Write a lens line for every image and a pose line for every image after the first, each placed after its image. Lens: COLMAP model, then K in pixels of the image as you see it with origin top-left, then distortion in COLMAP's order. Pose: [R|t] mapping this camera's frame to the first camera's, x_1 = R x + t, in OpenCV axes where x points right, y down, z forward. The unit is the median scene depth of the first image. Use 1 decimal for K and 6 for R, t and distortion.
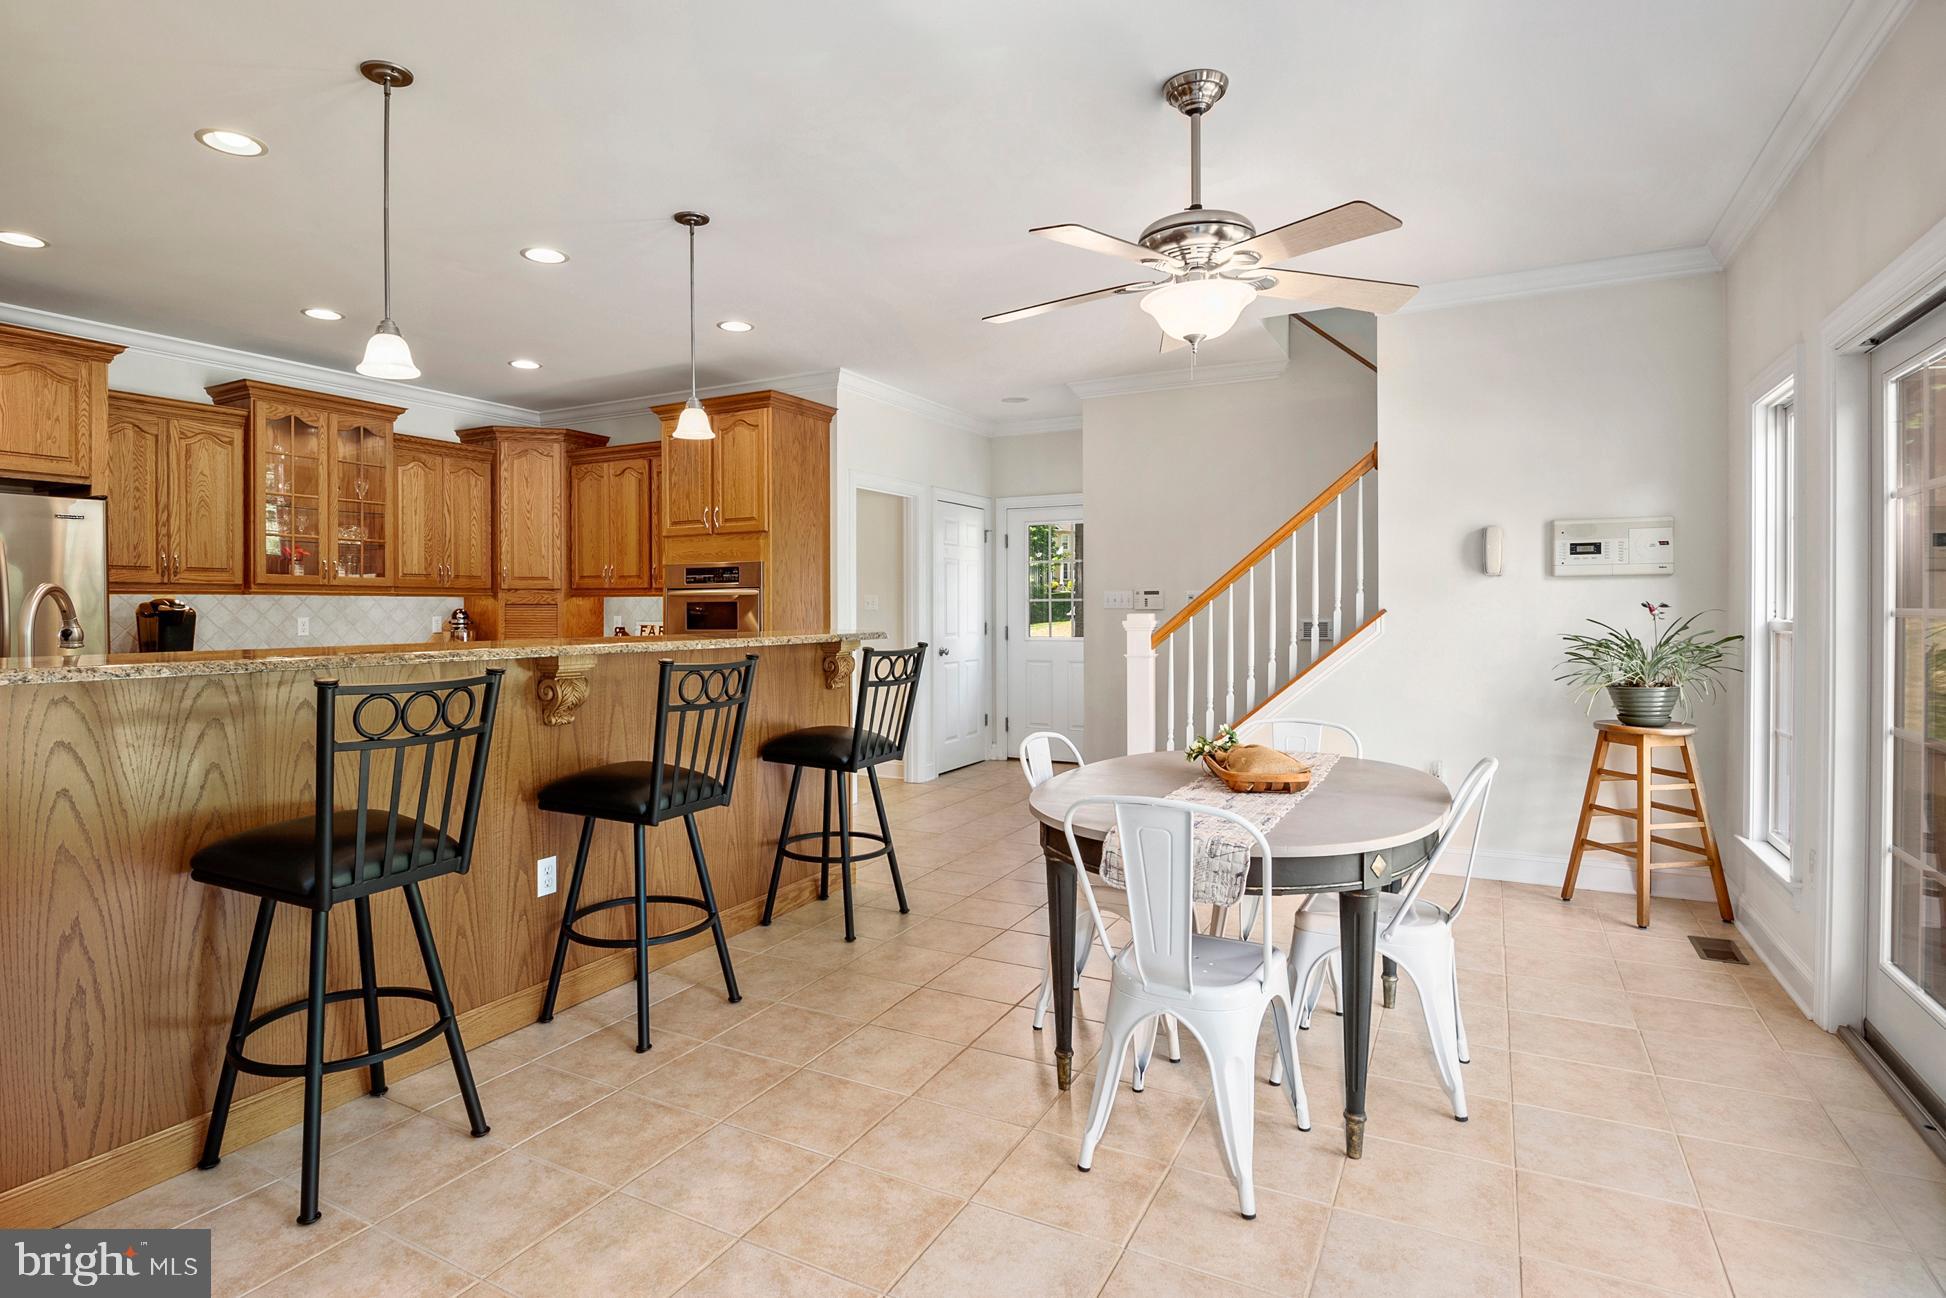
lens RADIAL K [[993.0, 0, 945.6], [0, 993.0, 616.8], [0, 0, 1]] dist [0.004647, -0.001729]
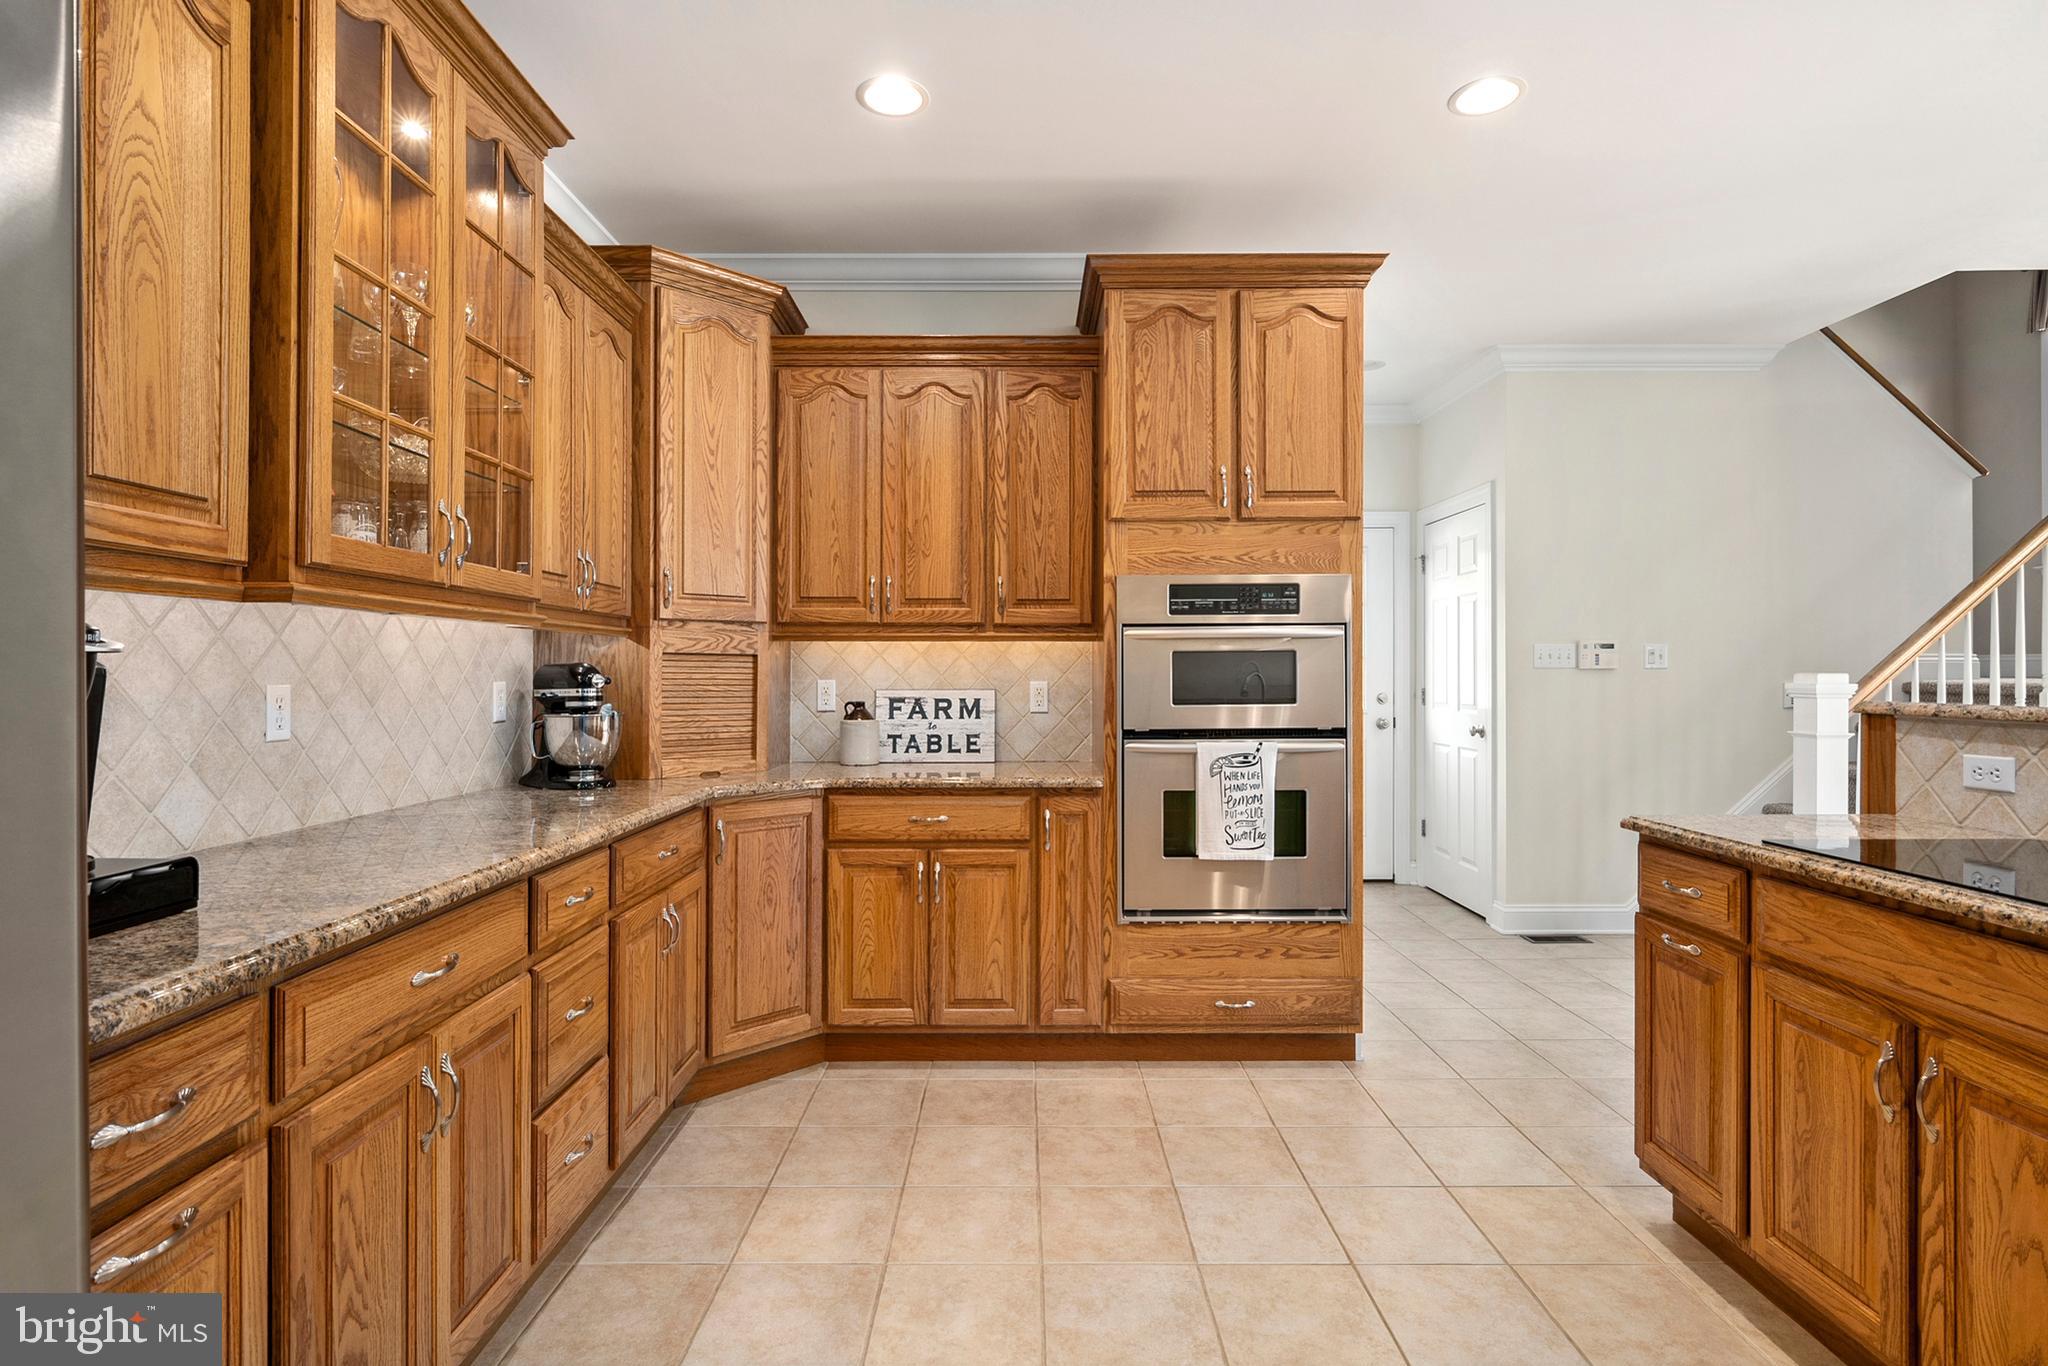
lens RADIAL K [[1045.1, 0, 1102.6], [0, 1045.1, 675.8], [0, 0, 1]] dist [0.004647, -0.001729]
pose [[0.852692, -0.000333, 0.522415, -0.524766], [0.003944, 0.999975, -0.005800, 0.000989], [-0.522400, 0.007006, 0.852672, 0.501748]]
